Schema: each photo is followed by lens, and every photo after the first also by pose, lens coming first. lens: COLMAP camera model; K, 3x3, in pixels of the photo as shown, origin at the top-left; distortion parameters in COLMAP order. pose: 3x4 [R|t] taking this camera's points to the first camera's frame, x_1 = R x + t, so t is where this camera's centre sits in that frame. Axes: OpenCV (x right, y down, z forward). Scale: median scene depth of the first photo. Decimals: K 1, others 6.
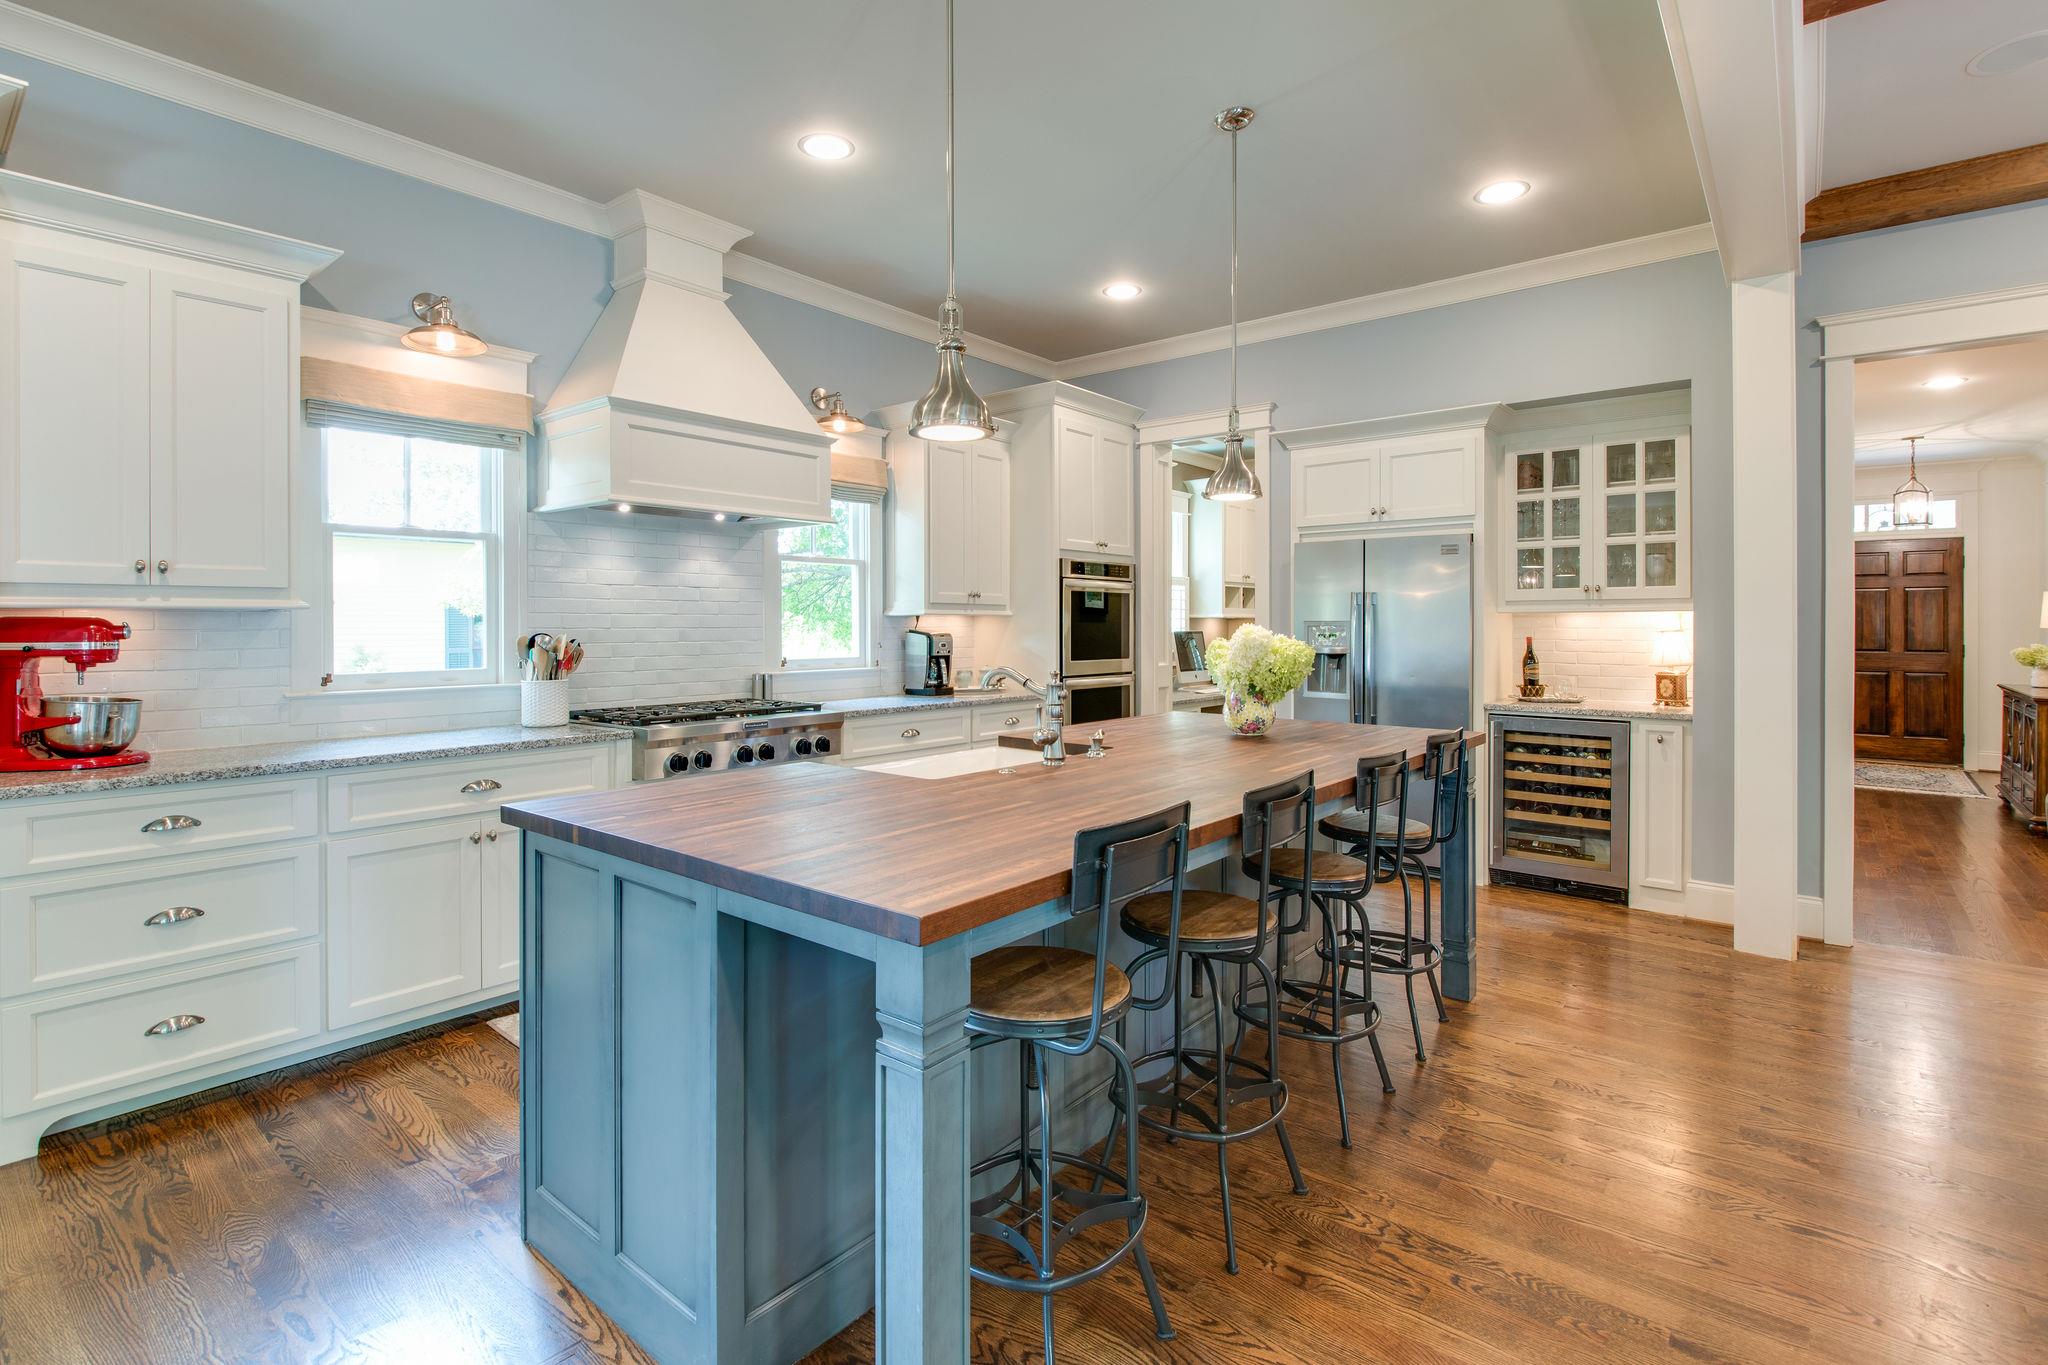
lens RADIAL K [[937.9, 0, 996.5], [0, 937.9, 624.5], [0, 0, 1]] dist [-0.000482, -0.004122]
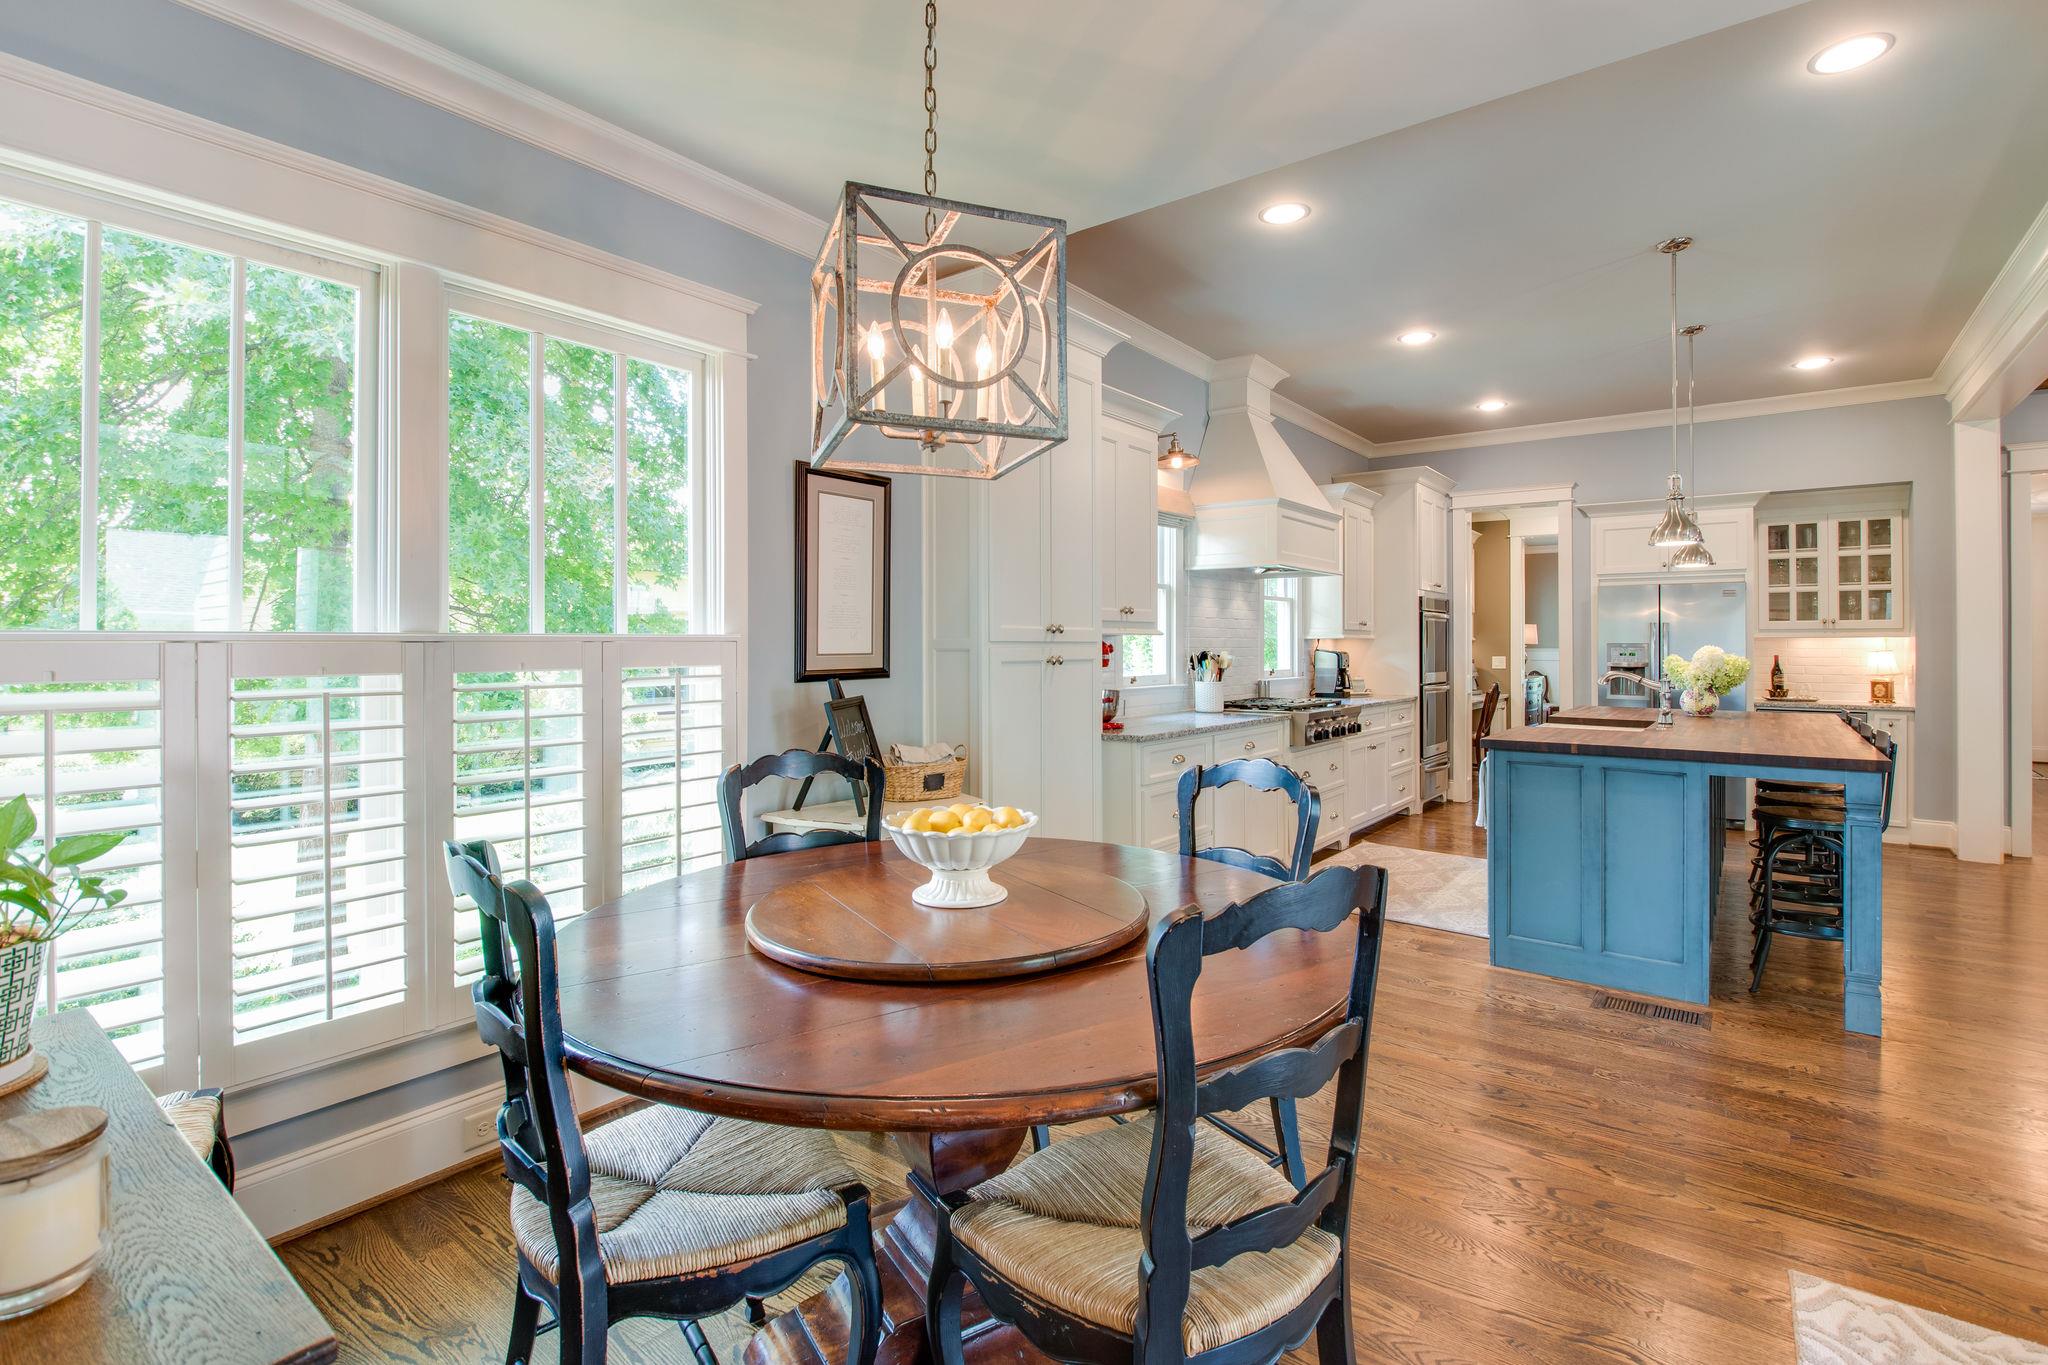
lens RADIAL K [[937.9, 0, 1015.7], [0, 937.9, 637.3], [0, 0, 1]] dist [-0.000482, -0.004122]
pose [[0.999453, 0.001996, 0.033014, -0.843434], [-0.001828, 0.999985, -0.005131, -0.004975], [-0.033023, 0.005067, 0.999442, -0.498902]]
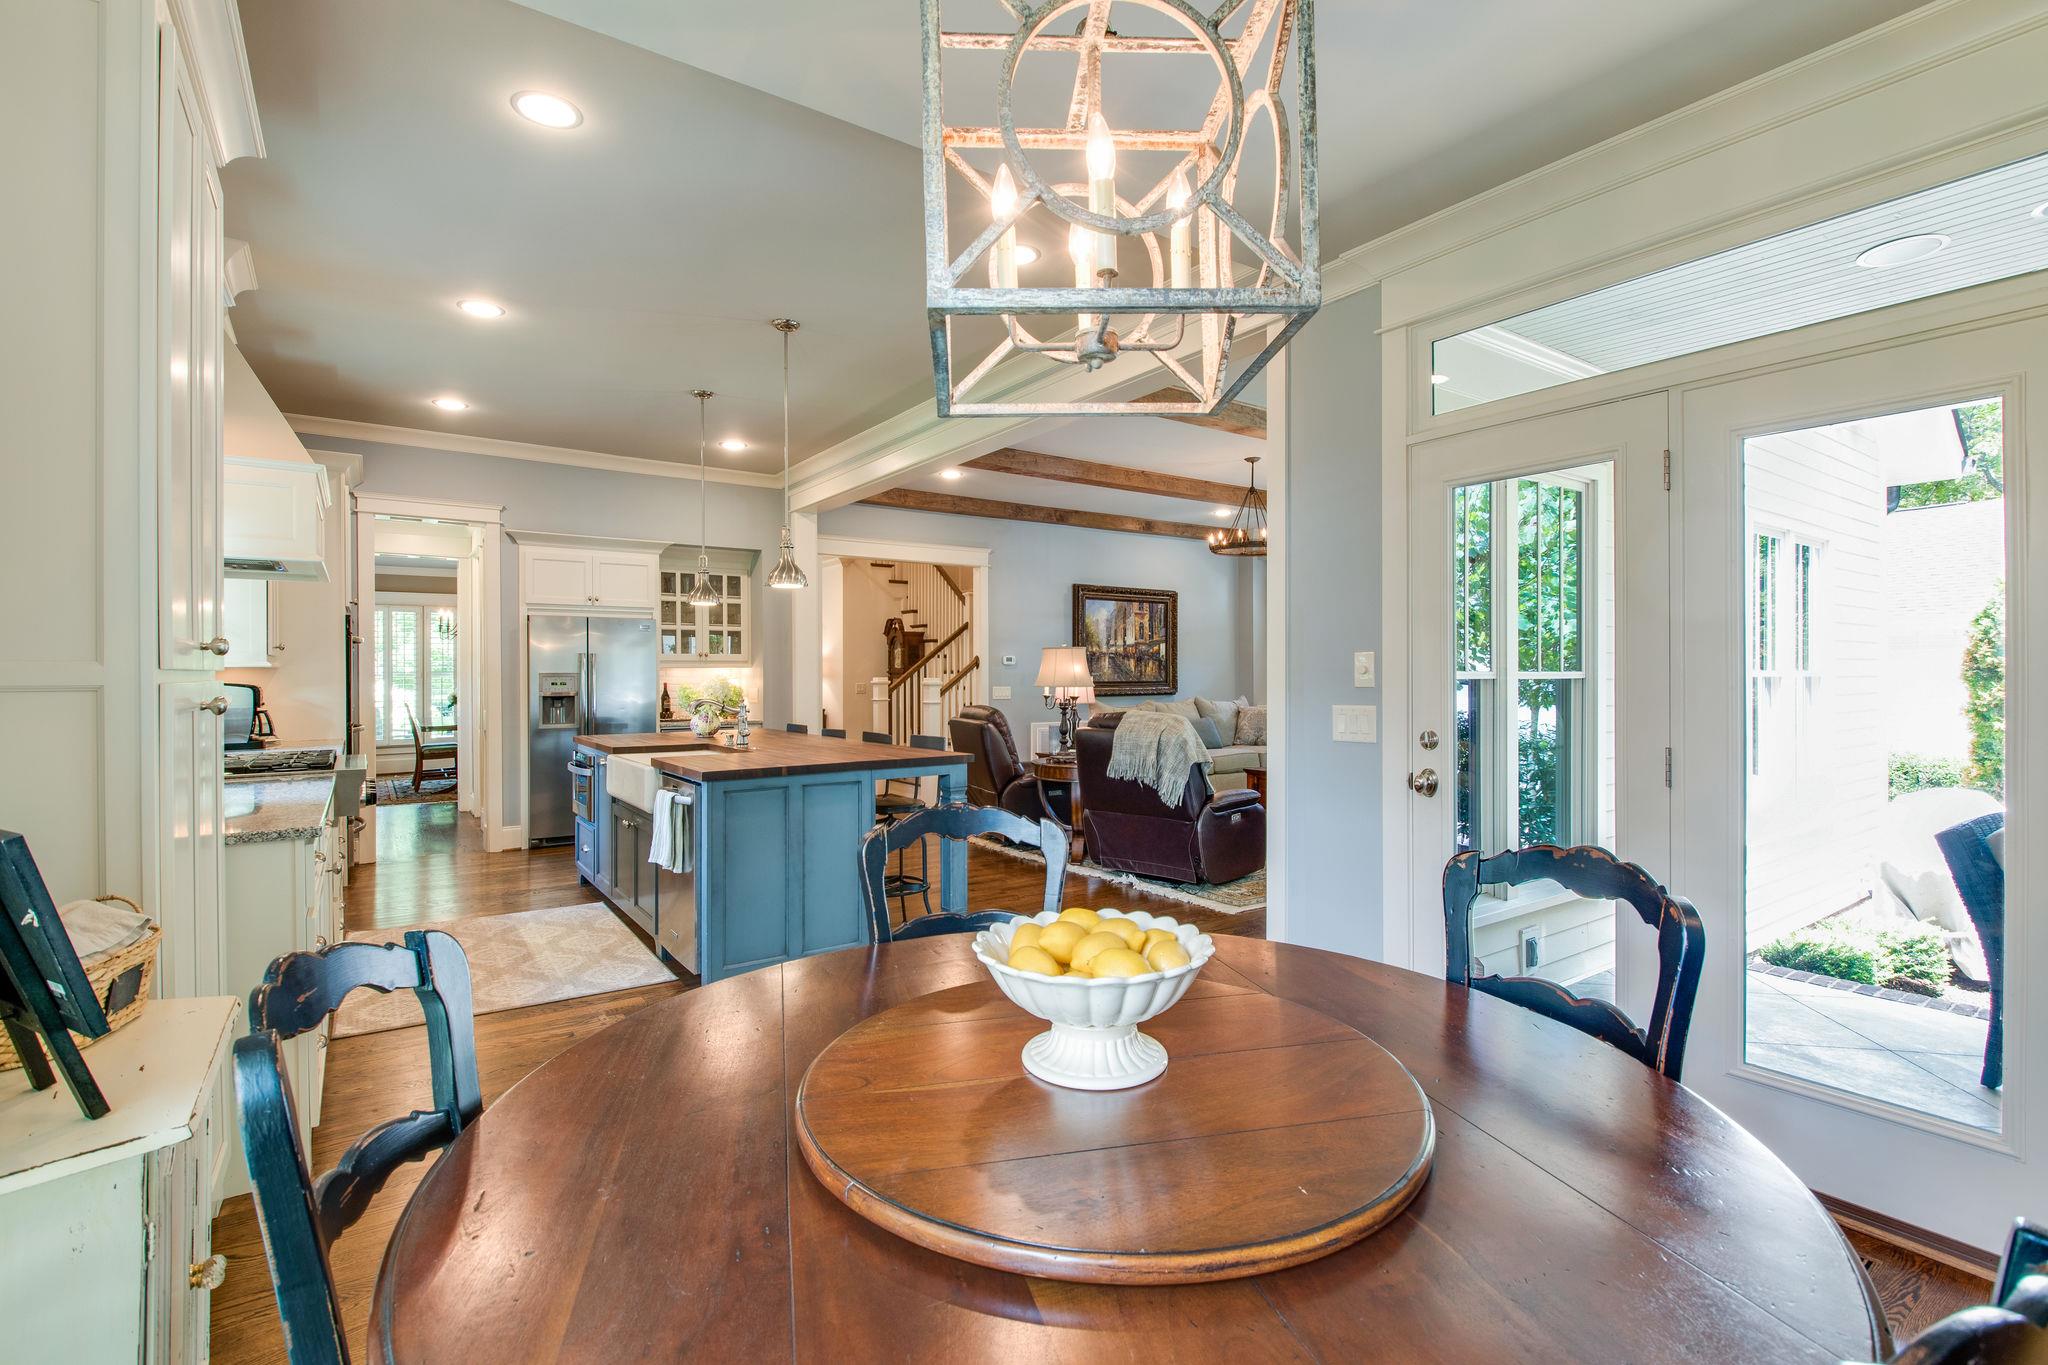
lens RADIAL K [[937.9, 0, 1026.2], [0, 937.9, 681.1], [0, 0, 1]] dist [-0.000482, -0.004122]
pose [[0.280639, -0.007465, 0.959784, -1.143158], [0.001274, 0.999972, 0.007405, -0.000784], [-0.959812, -0.000855, 0.280641, -0.097393]]
